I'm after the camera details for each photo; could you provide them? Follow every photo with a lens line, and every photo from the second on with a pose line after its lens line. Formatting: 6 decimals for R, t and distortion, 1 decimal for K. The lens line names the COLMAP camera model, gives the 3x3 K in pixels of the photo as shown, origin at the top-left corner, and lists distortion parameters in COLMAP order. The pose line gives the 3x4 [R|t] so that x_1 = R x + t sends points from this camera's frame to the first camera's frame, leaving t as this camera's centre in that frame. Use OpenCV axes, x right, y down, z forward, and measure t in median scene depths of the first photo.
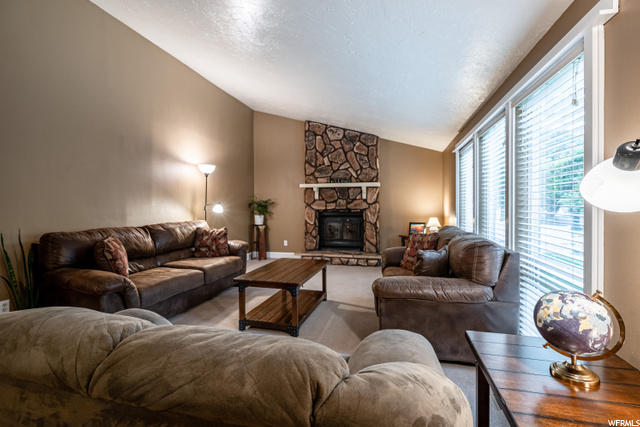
lens RADIAL K [[301.1, 0, 319.2], [0, 301.1, 203.2], [0, 0, 1]] dist [0.001427, 0.000224]
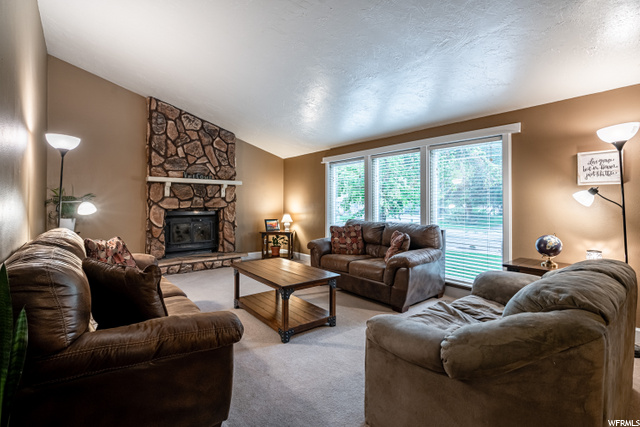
lens RADIAL K [[301.1, 0, 319.2], [0, 301.1, 203.2], [0, 0, 1]] dist [0.001427, 0.000224]
pose [[0.590343, 0.003780, 0.807144, -0.441519], [-0.008364, 0.999964, 0.001434, 0.000850], [-0.807109, -0.007597, 0.590353, 0.179086]]
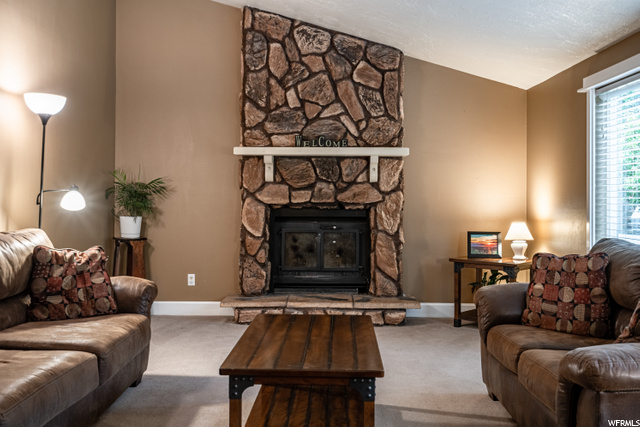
lens RADIAL K [[644.9, 0, 316.7], [0, 644.9, 185.1], [0, 0, 1]] dist [0.010888, -0.005927]
pose [[0.972032, 0.011781, 0.234554, -0.171324], [-0.009970, 0.999911, -0.008906, 0.000265], [-0.234638, 0.006318, 0.972062, 0.039508]]
